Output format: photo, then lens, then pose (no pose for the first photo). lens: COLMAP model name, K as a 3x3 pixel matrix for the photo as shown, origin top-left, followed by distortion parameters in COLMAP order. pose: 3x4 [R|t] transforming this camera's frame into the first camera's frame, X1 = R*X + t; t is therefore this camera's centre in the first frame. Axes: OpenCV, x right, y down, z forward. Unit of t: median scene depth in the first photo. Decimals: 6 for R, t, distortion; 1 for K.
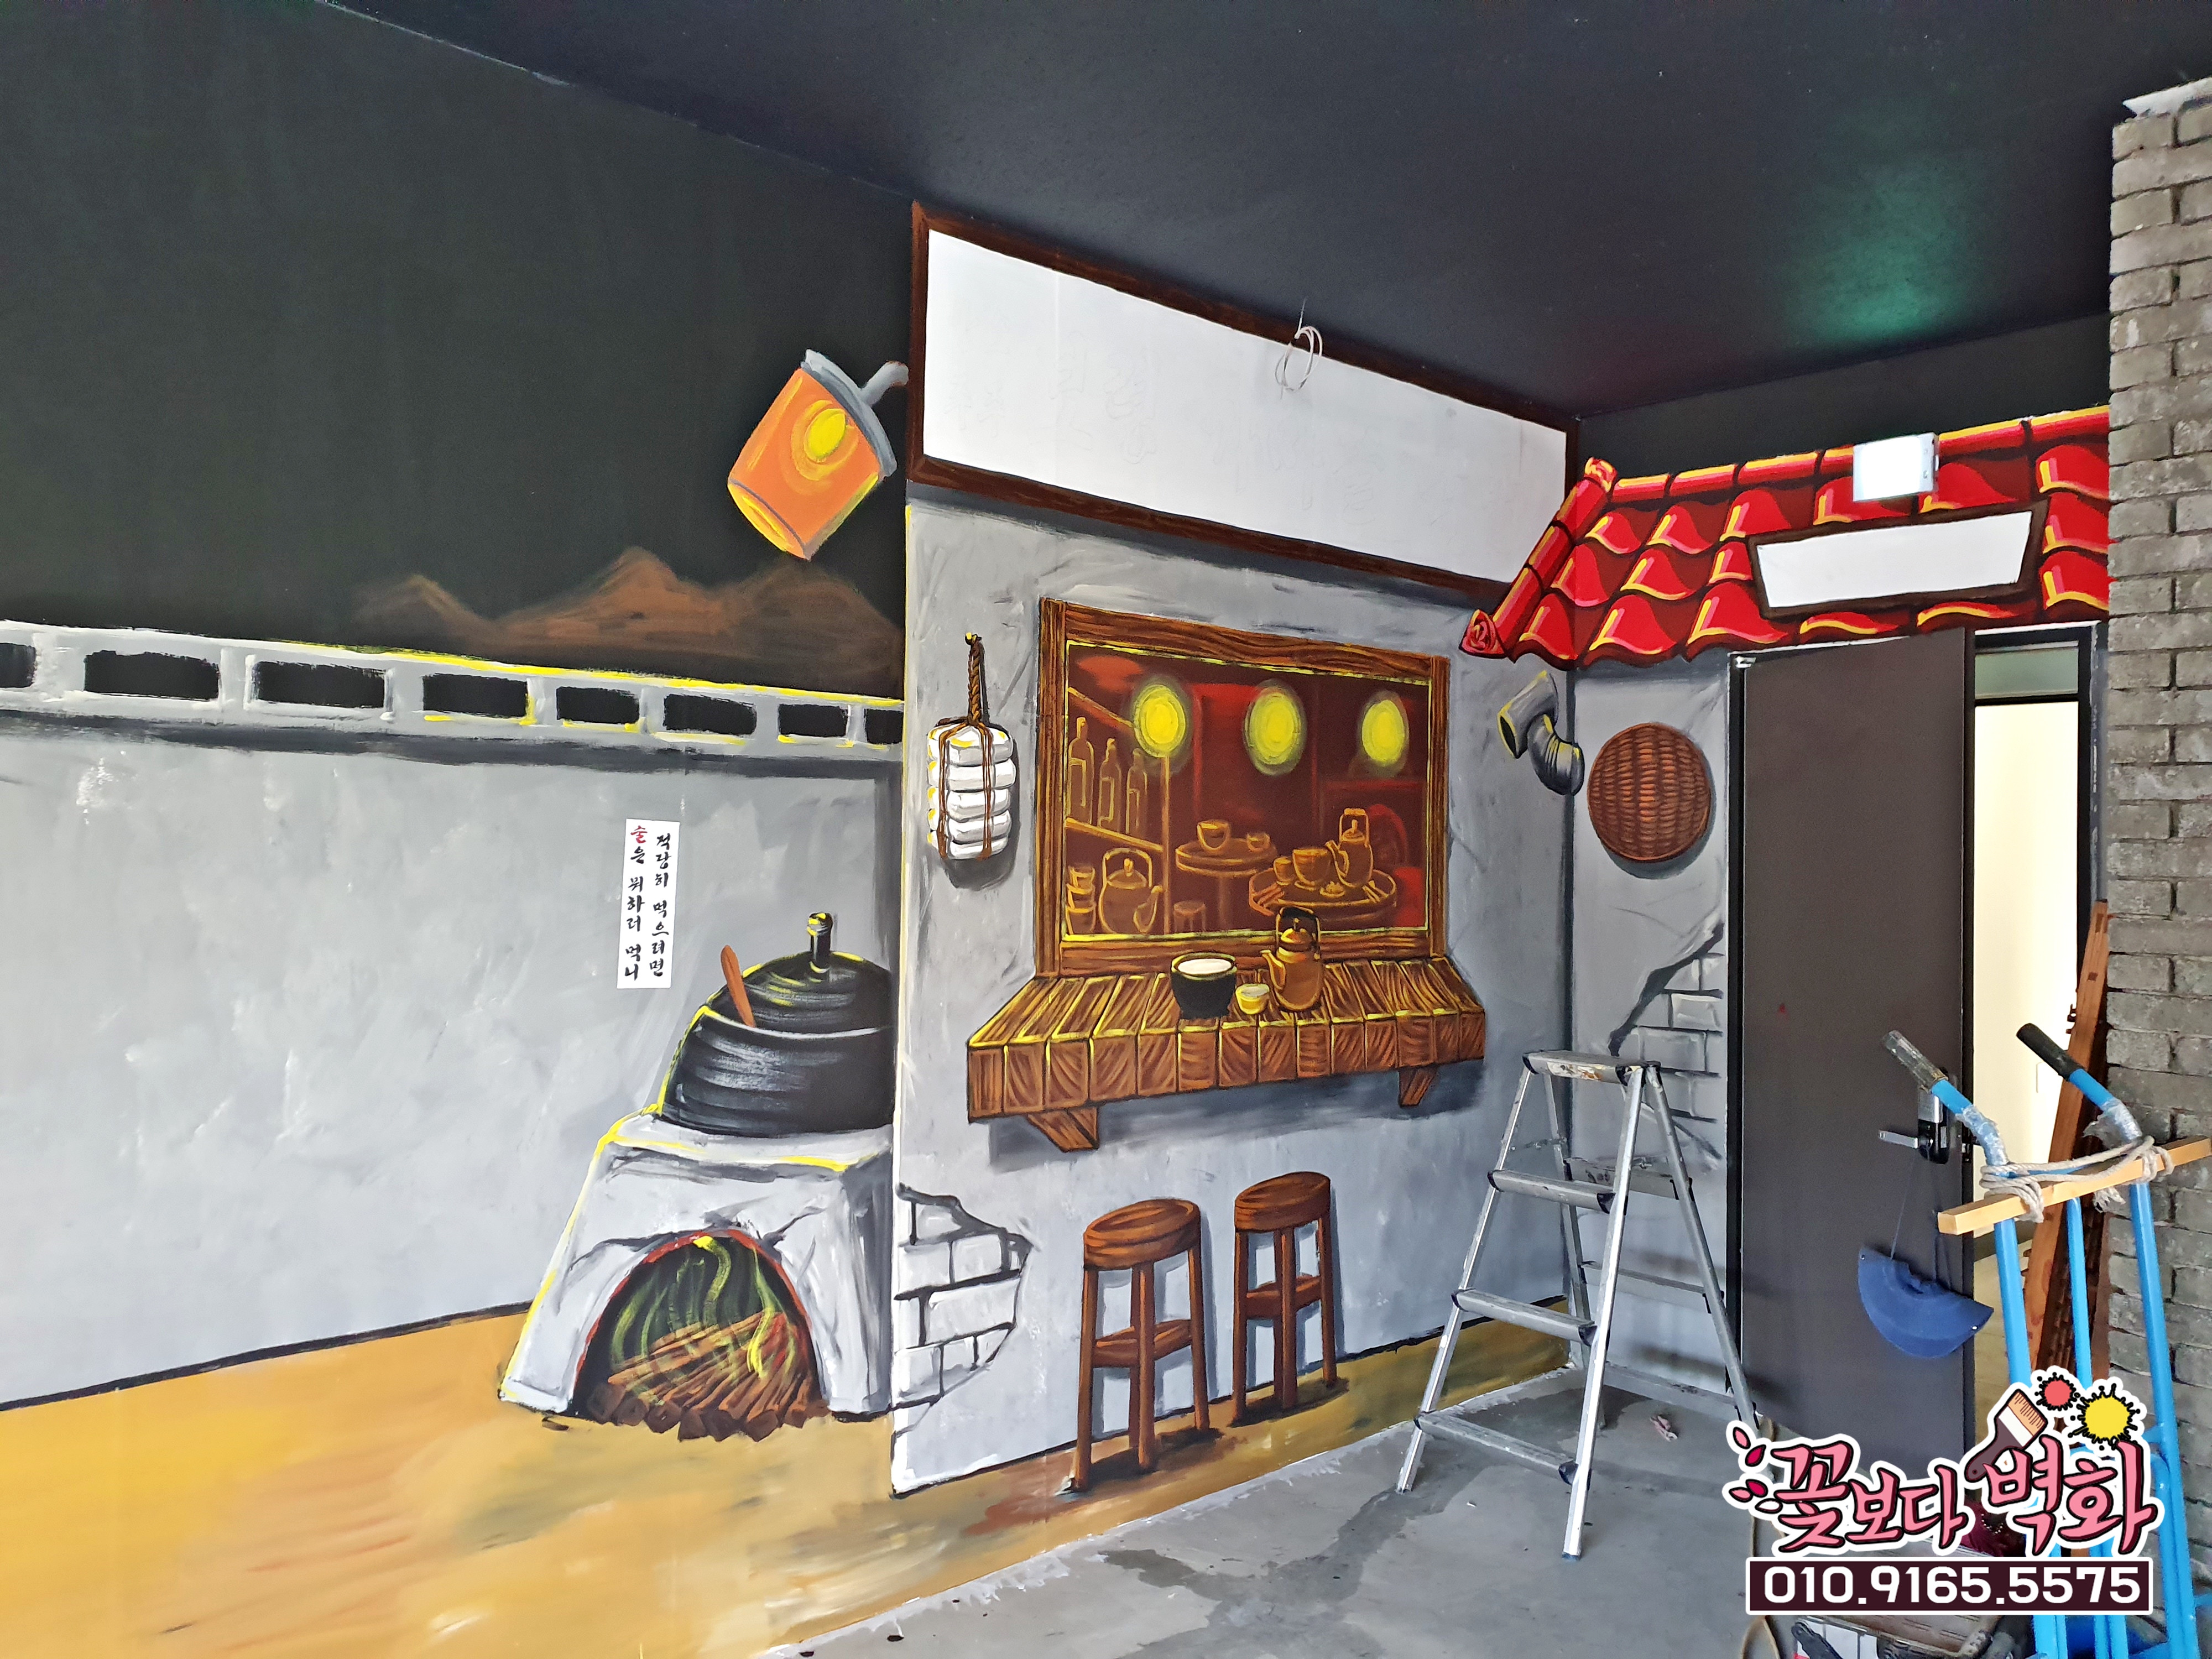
lens RADIAL K [[1700.7, 0, 1065.7], [0, 1700.7, 830.8], [0, 0, 1]] dist [0.027374, -0.019861]
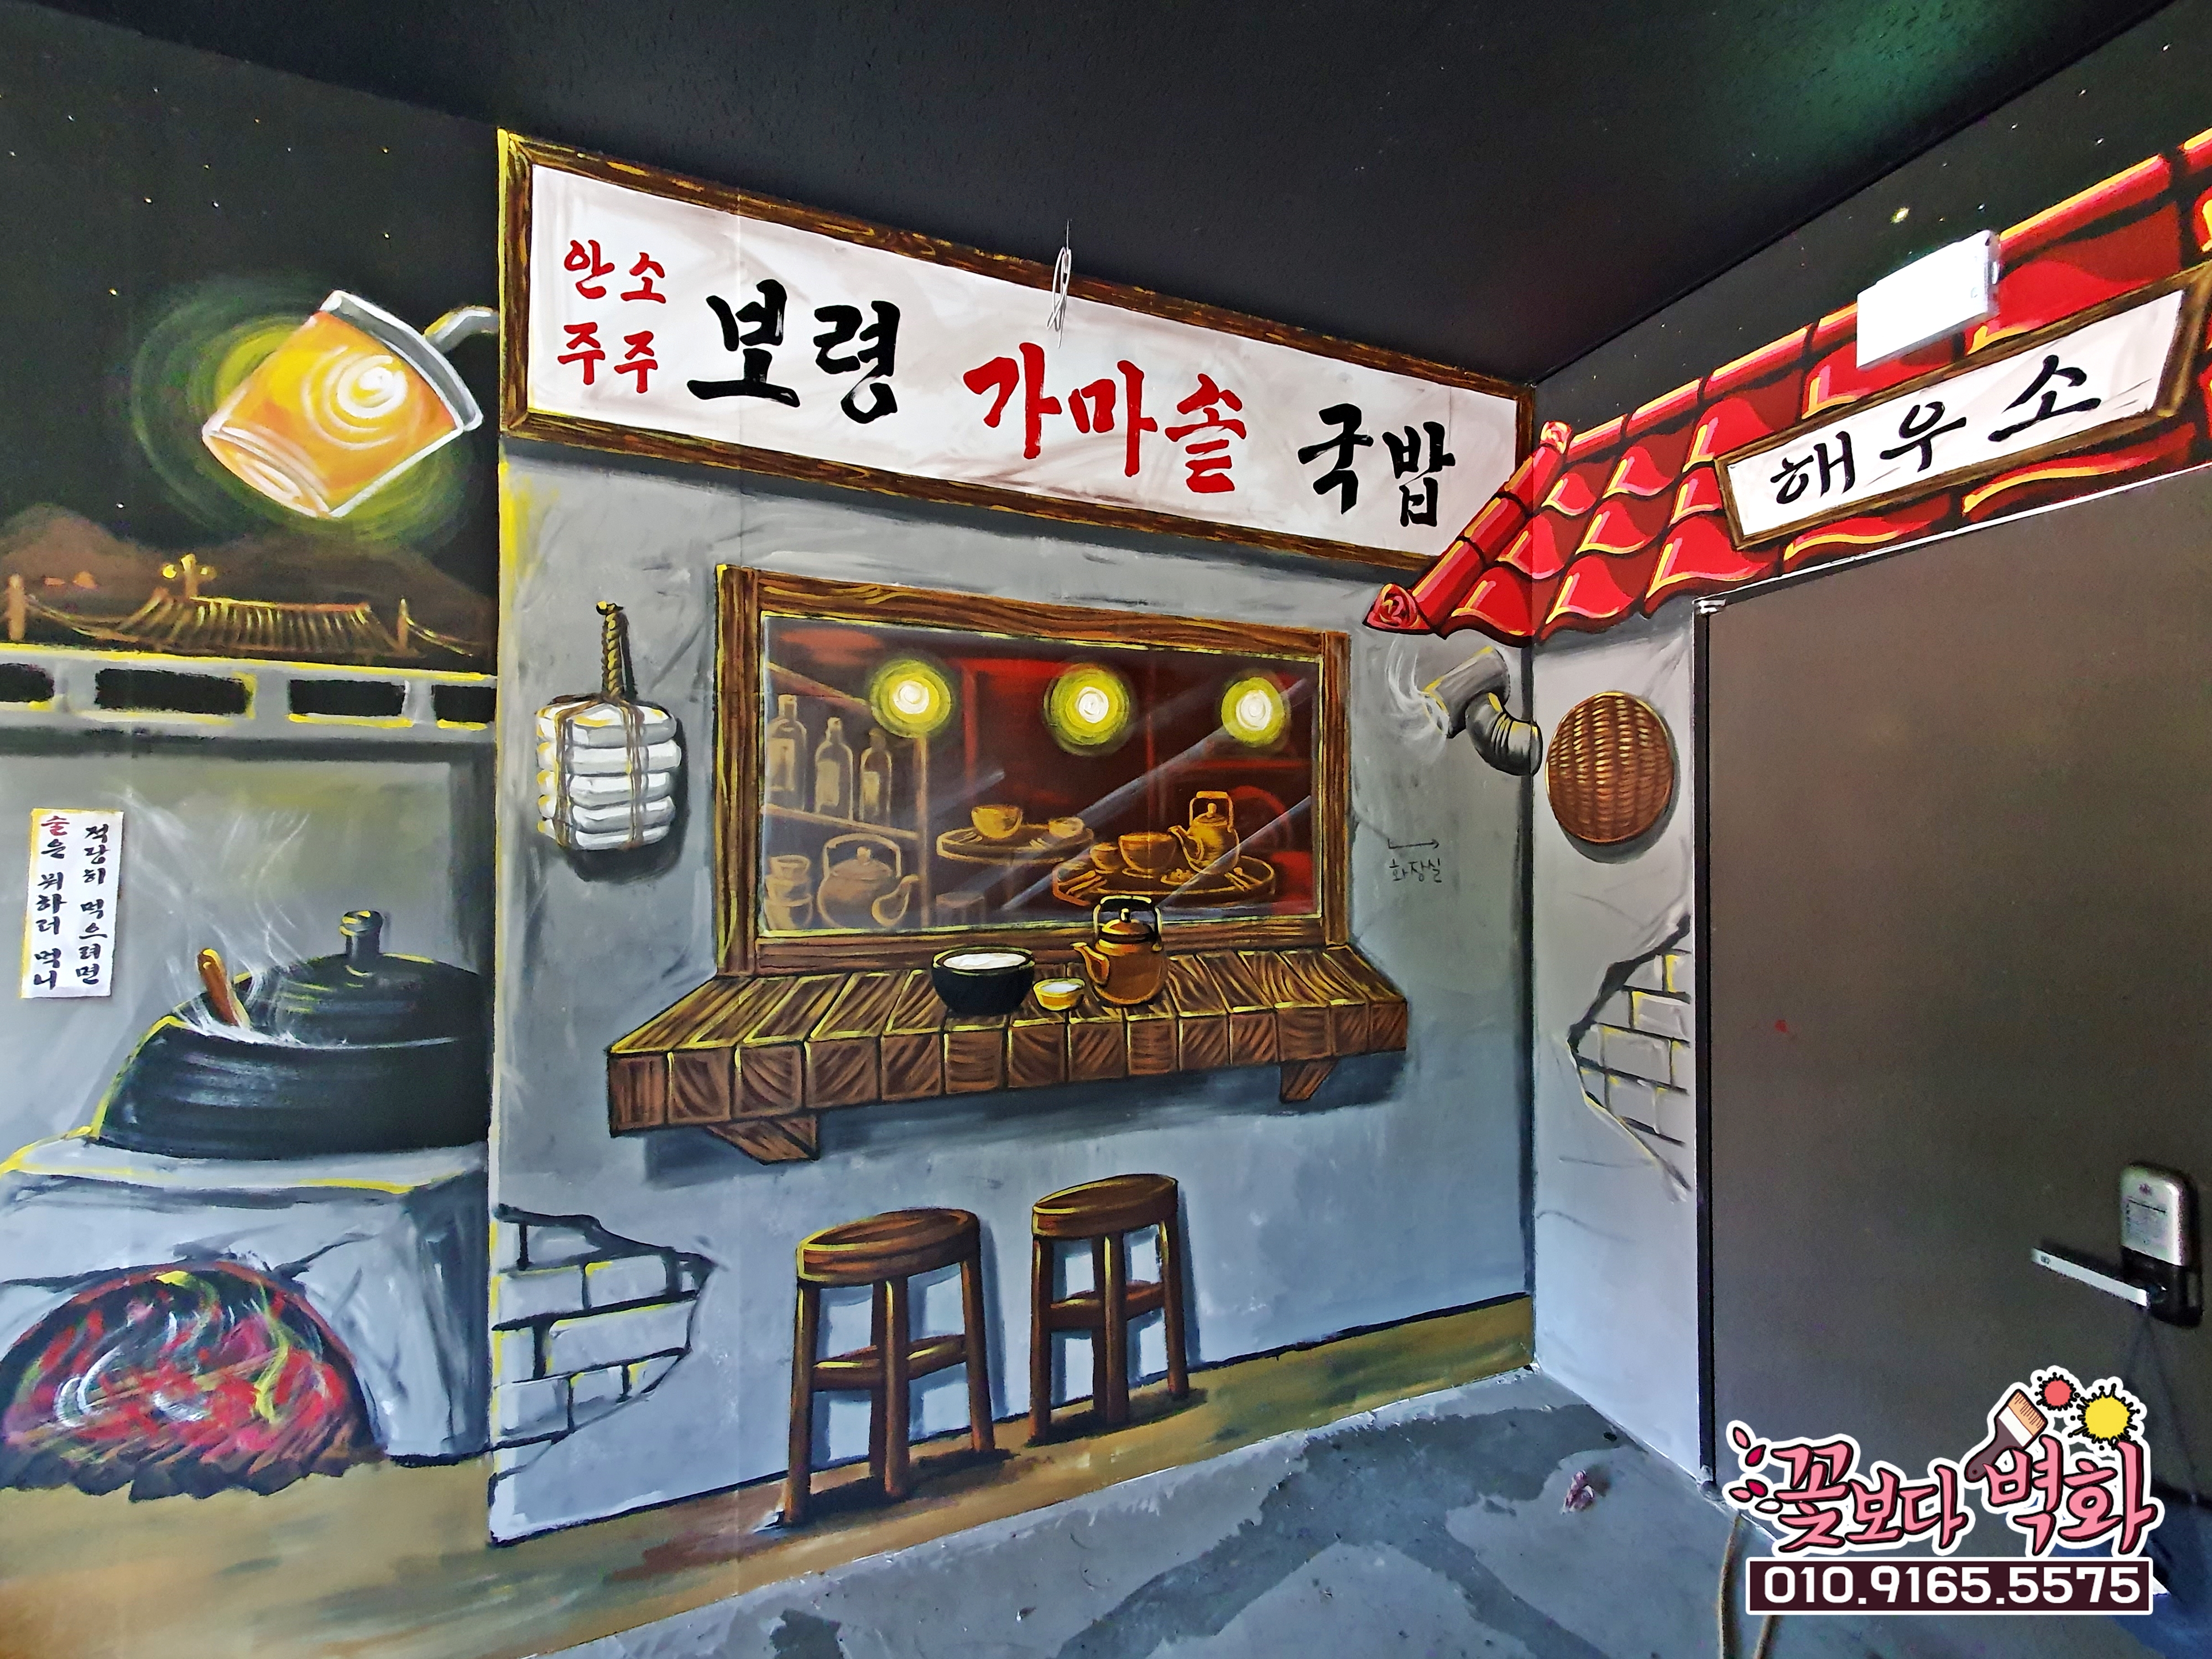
lens RADIAL K [[868.9, 0, 1120.5], [0, 868.9, 830.4], [0, 0, 1]] dist [0.012659, -0.001882]
pose [[0.933201, -0.010660, -0.359198, 0.372254], [0.012268, 0.999922, 0.002197, 0.008924], [0.359146, -0.006457, 0.933259, 0.657758]]
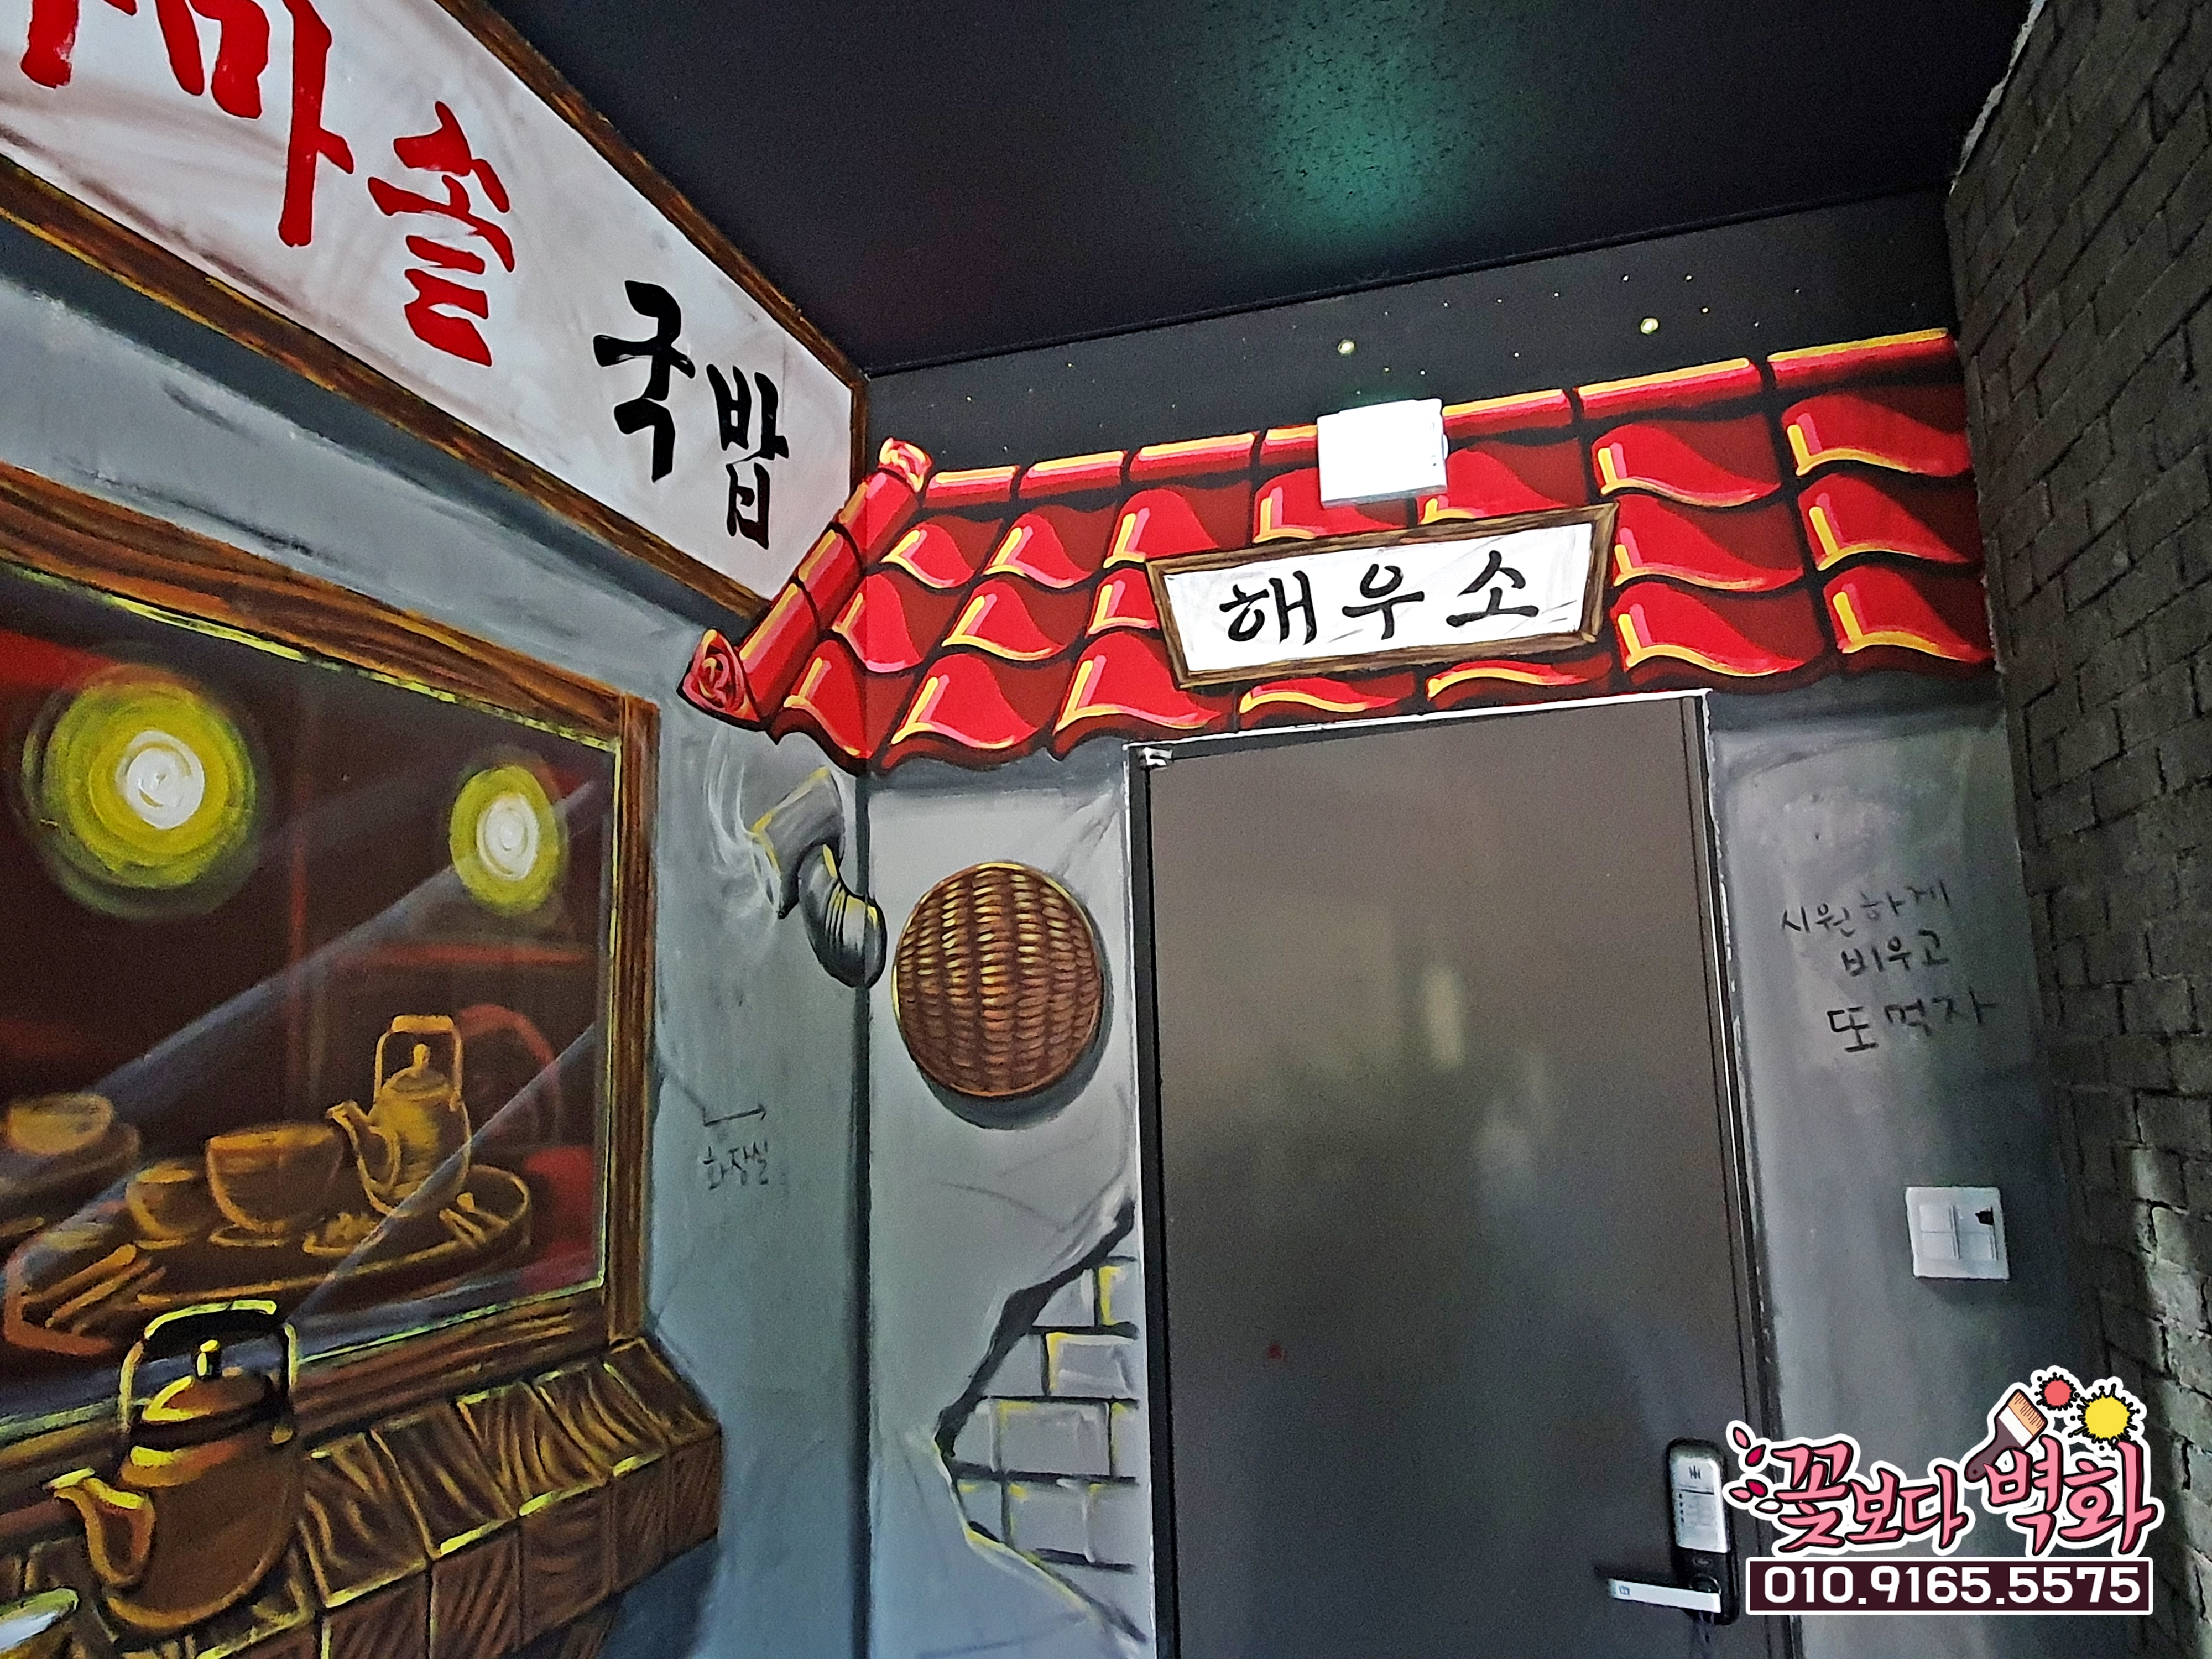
lens RADIAL K [[1440.8, 0, 1112.9], [0, 1440.8, 834.5], [0, 0, 1]] dist [0.022426, -0.007557]
pose [[0.855965, 0.042577, 0.515278, 0.164389], [0.032275, 0.990260, -0.135438, -0.004721], [-0.516026, 0.132561, 0.846254, 0.772750]]
